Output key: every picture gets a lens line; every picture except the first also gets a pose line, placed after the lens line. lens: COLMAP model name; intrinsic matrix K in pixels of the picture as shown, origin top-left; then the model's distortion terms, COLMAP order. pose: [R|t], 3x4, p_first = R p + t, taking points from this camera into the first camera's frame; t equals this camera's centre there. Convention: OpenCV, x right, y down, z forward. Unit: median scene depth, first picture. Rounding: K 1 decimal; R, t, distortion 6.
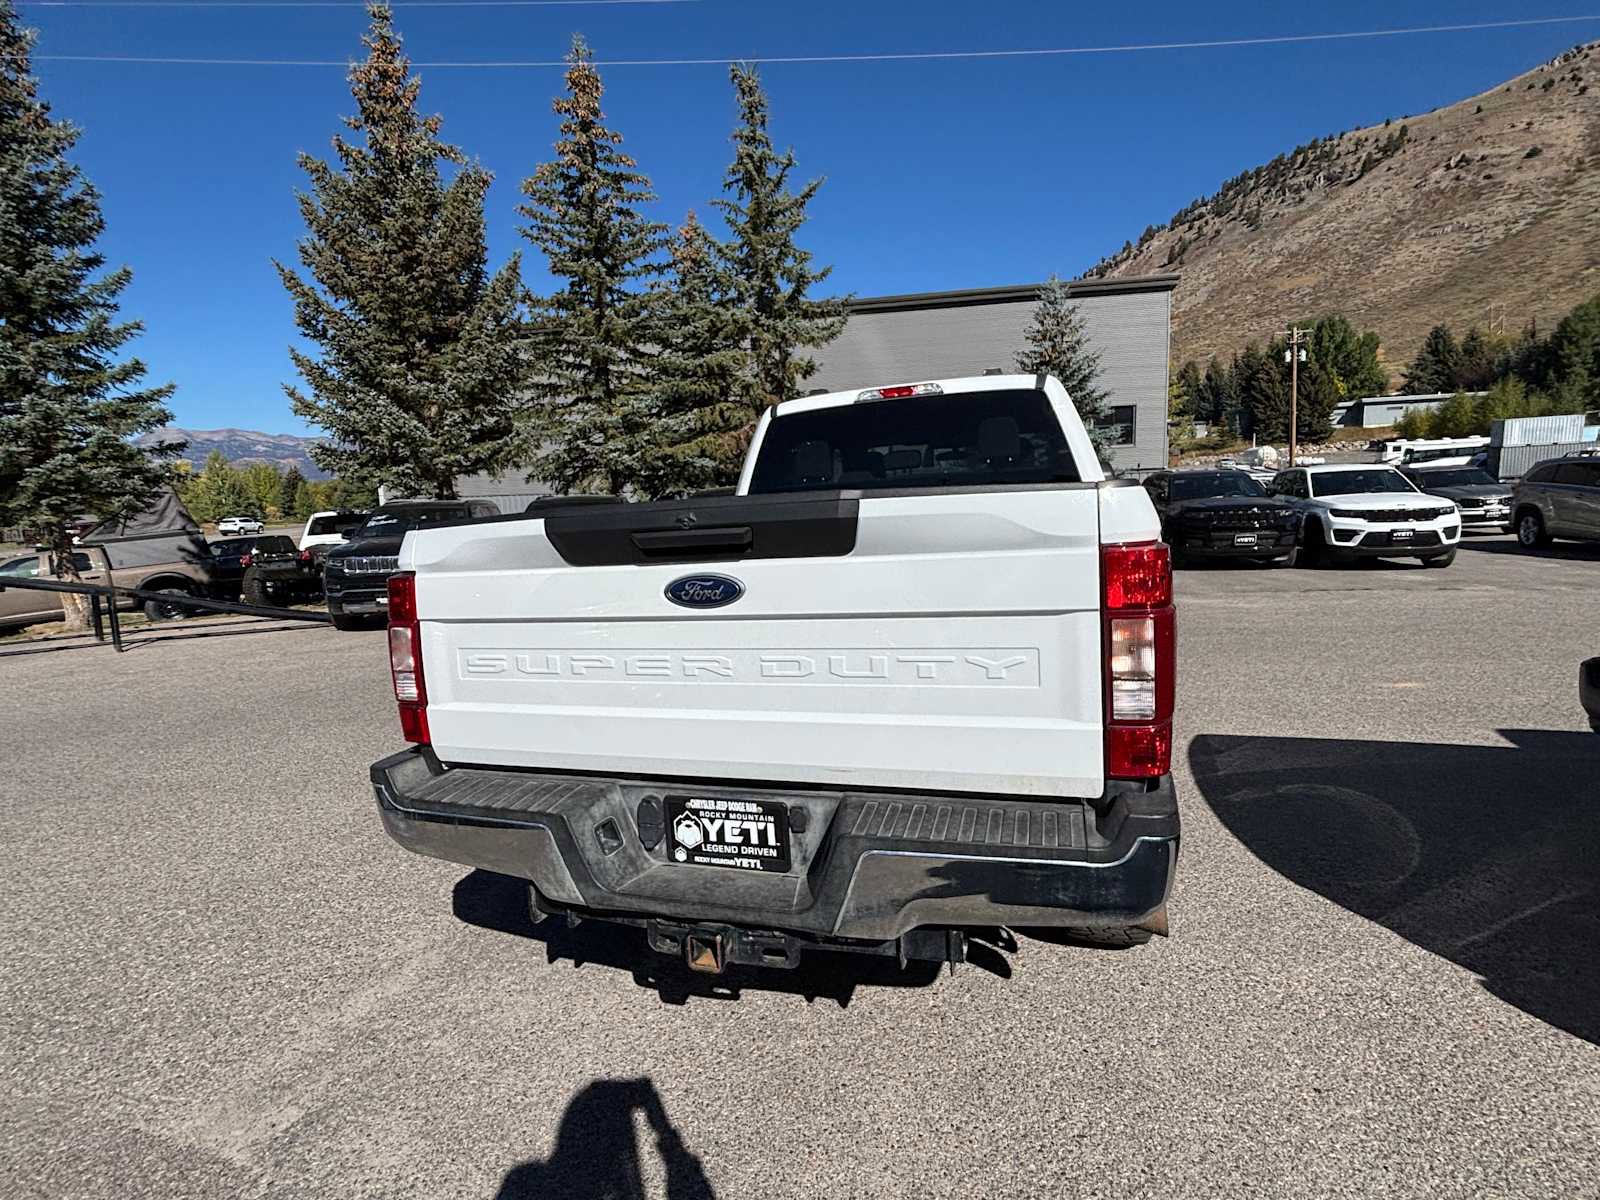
lens RADIAL K [[779.8, 0, 796.8], [0, 779.8, 595.8], [0, 0, 1]] dist [-0.006000, 0.002449]
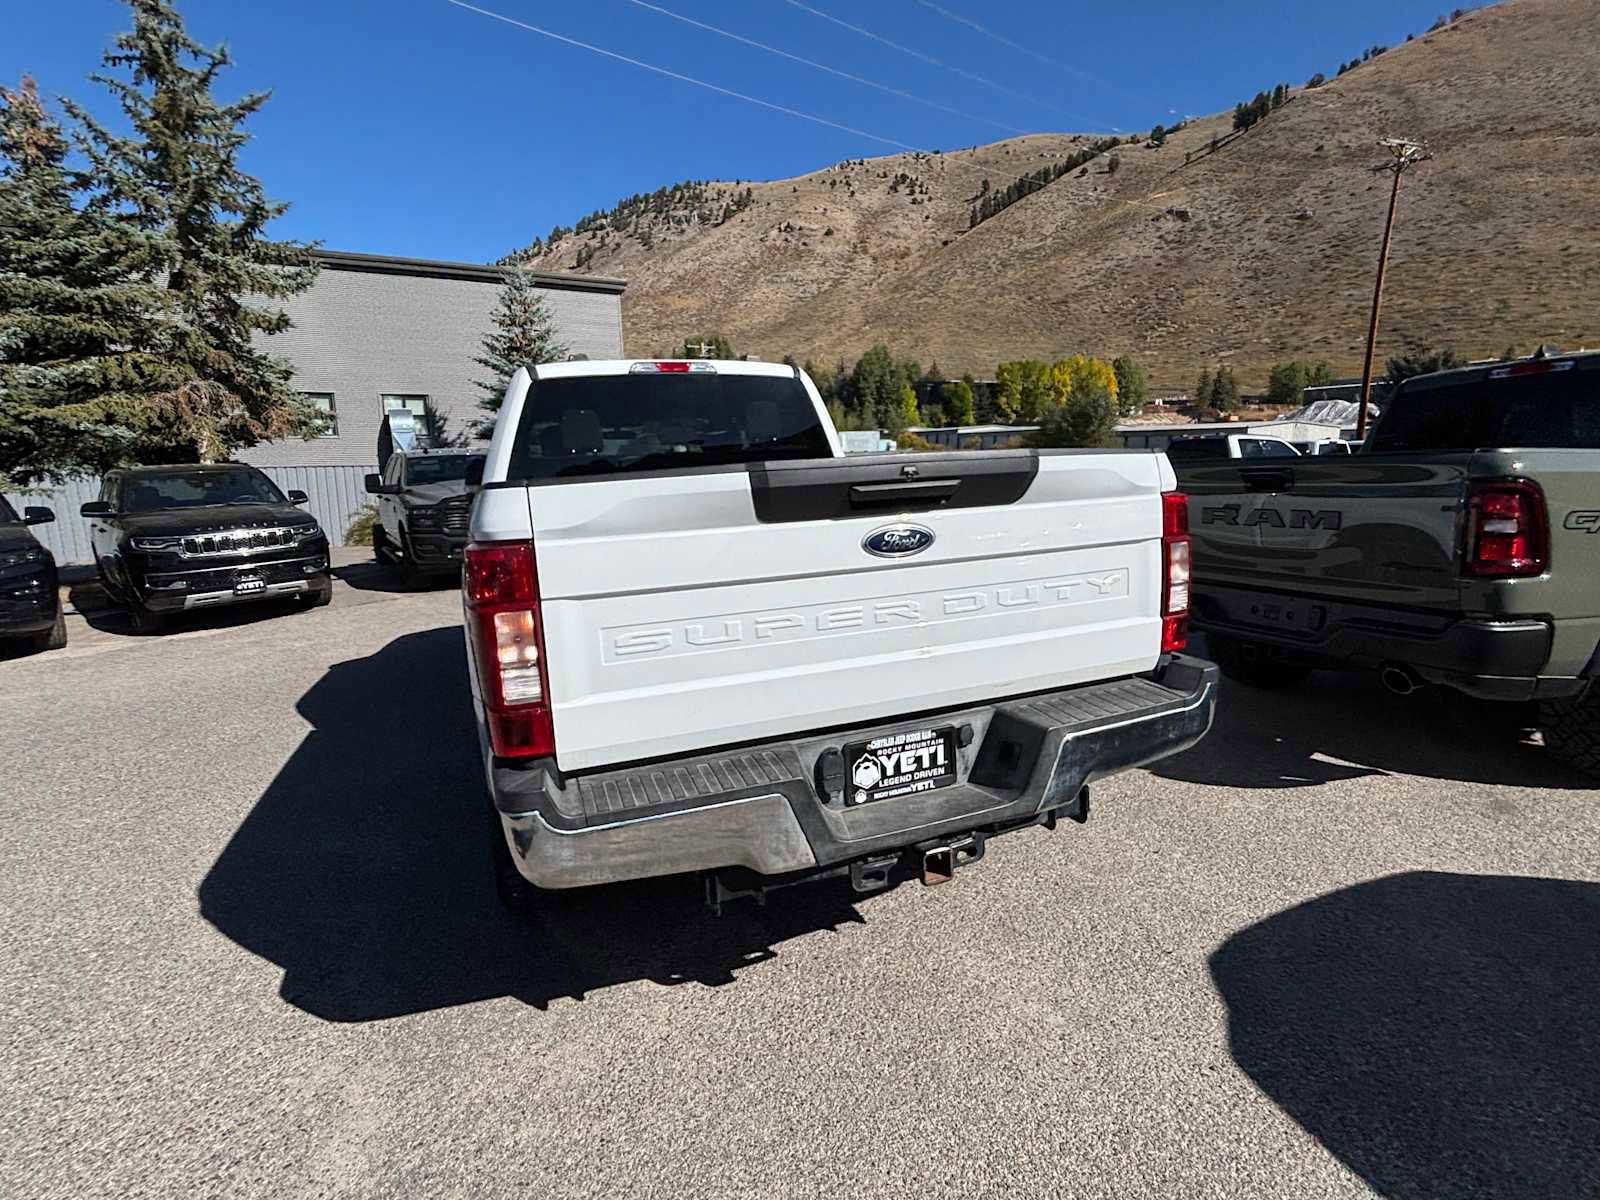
lens RADIAL K [[794.3, 0, 776.2], [0, 794.3, 593.0], [0, 0, 1]] dist [-0.017400, 0.009803]
pose [[0.777550, -0.075126, 0.624317, -0.897598], [0.071259, 0.996969, 0.031220, 0.018209], [-0.624770, 0.020213, 0.780547, 0.238147]]
